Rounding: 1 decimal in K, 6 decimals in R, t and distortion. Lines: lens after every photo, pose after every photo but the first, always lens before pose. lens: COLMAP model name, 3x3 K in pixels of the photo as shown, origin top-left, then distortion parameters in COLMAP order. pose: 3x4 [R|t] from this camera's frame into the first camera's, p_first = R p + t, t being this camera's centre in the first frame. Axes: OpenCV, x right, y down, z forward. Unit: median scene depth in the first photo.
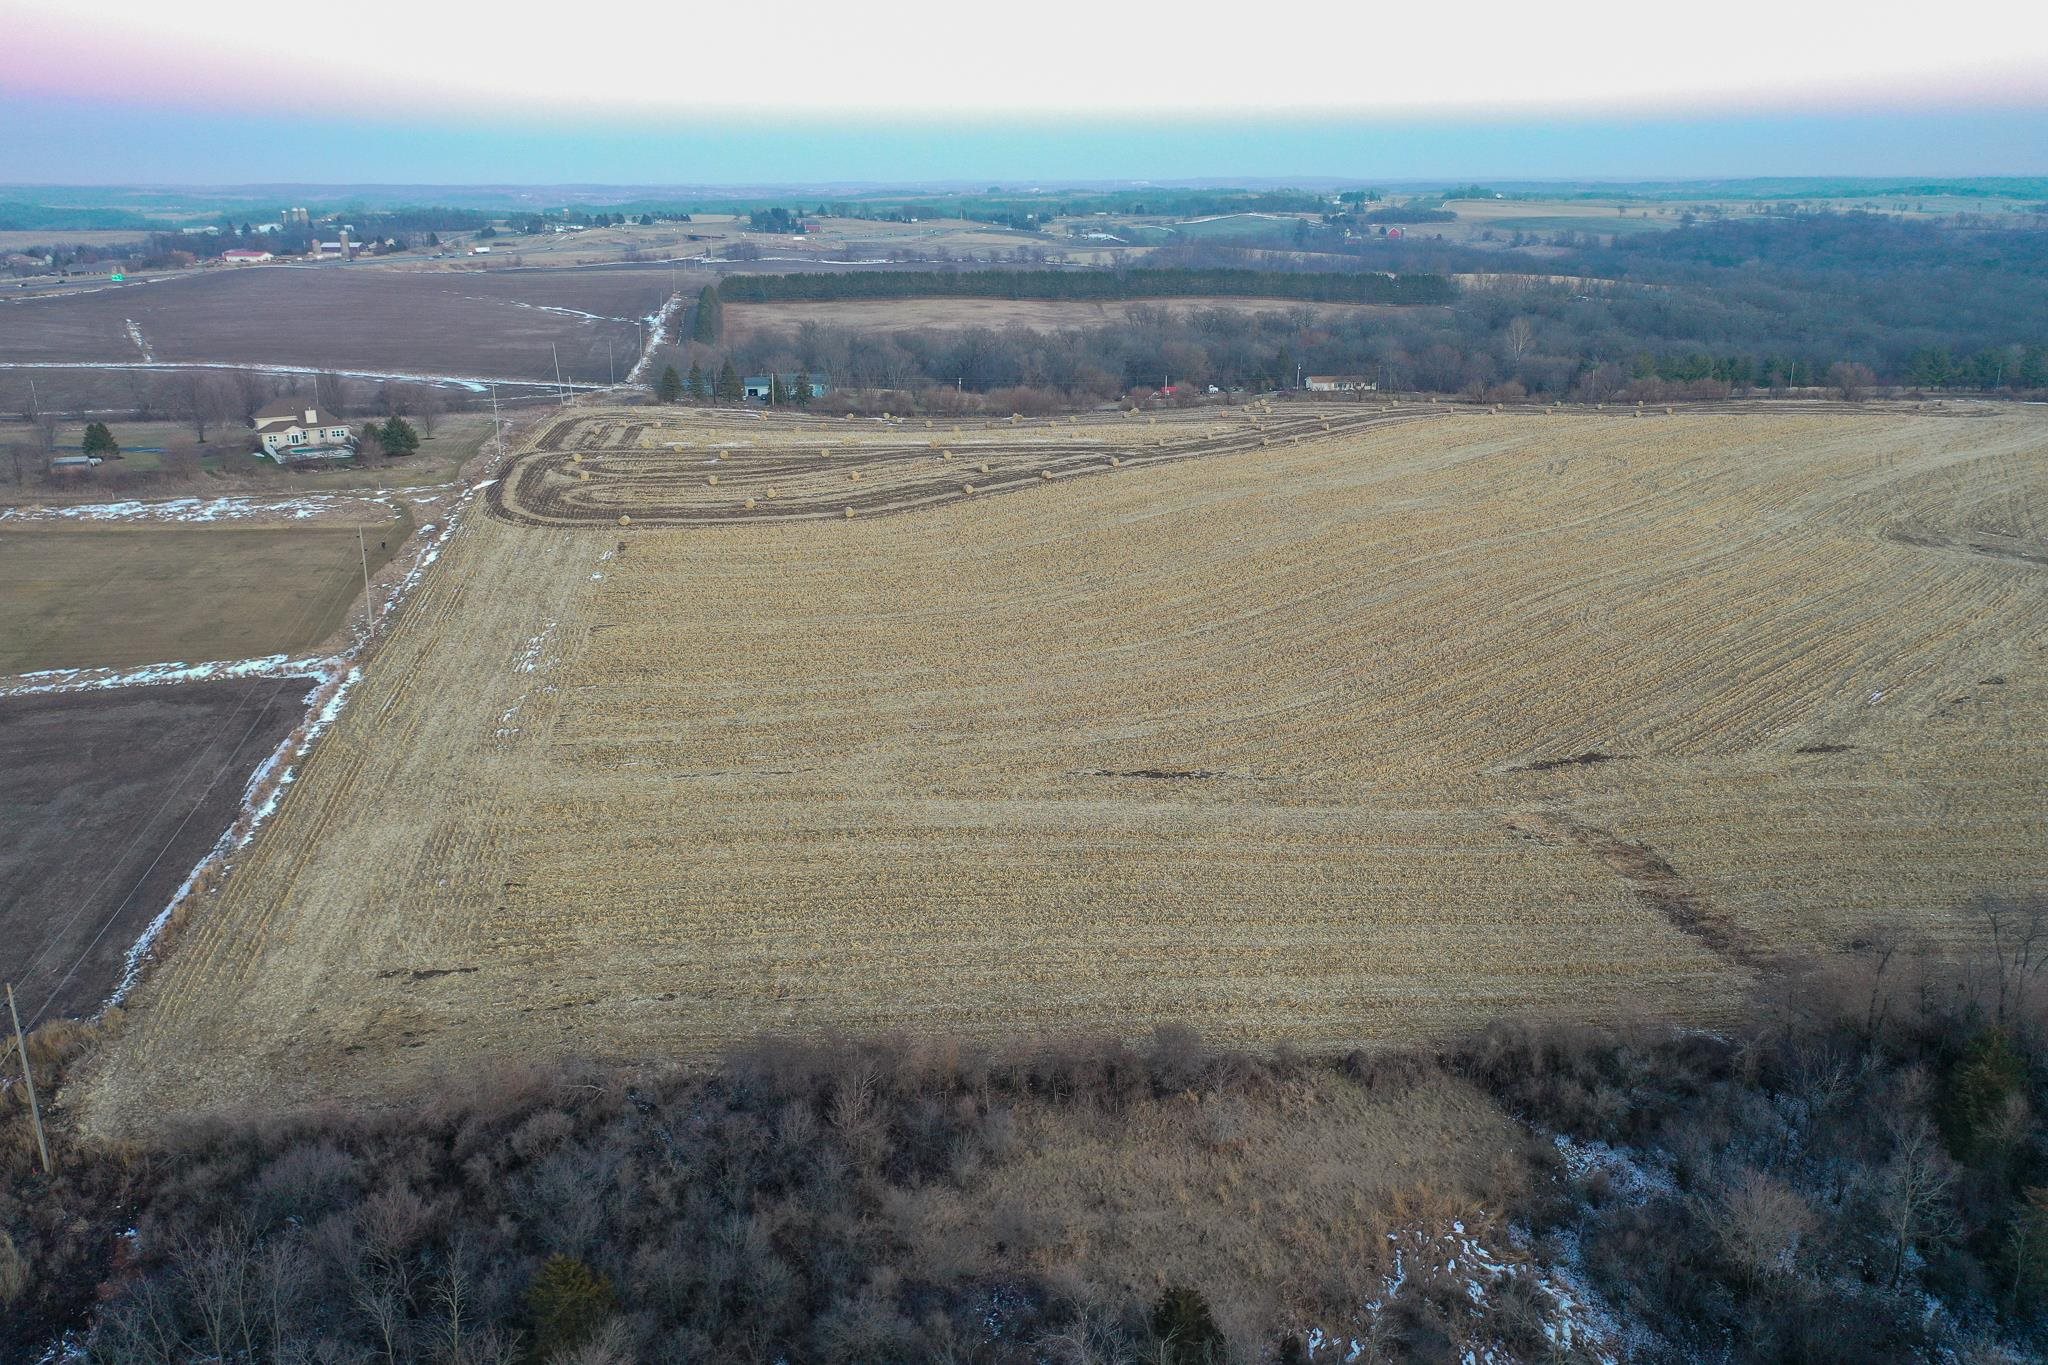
lens RADIAL K [[1606.5, 0, 1024.0], [0, 1606.5, 682.5], [0, 0, 1]] dist [-0.000512, 0.004442]
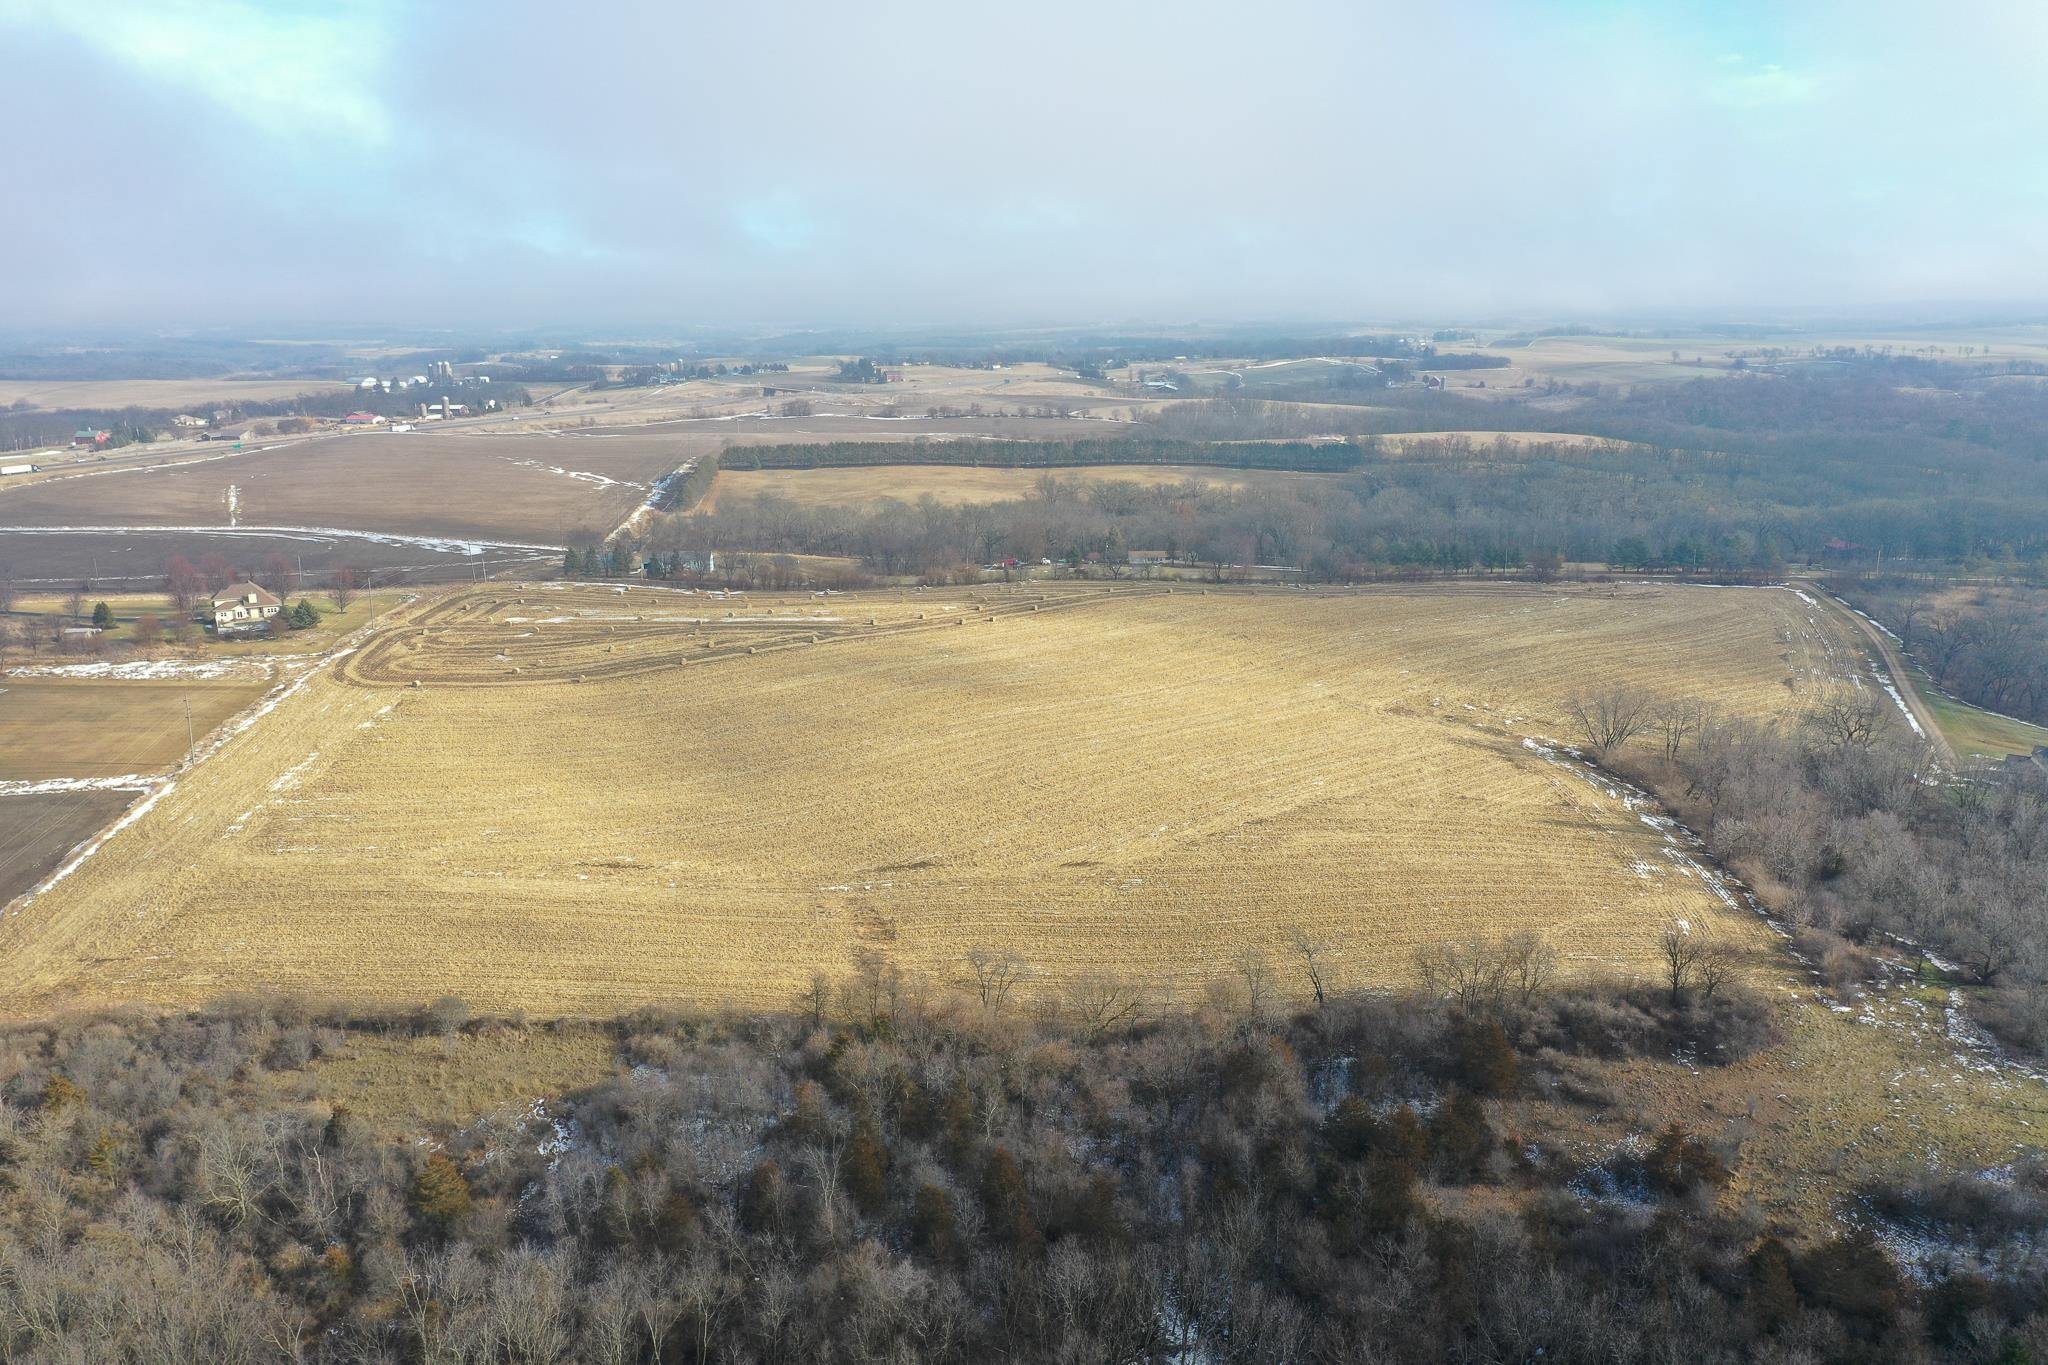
lens RADIAL K [[1606.5, 0, 1024.0], [0, 1606.5, 682.5], [0, 0, 1]] dist [-0.000512, 0.004442]
pose [[0.994093, 0.018421, -0.106956, 0.377949], [-0.025751, 0.997383, -0.067560, -0.015694], [0.105431, 0.069916, 0.991966, -0.313236]]
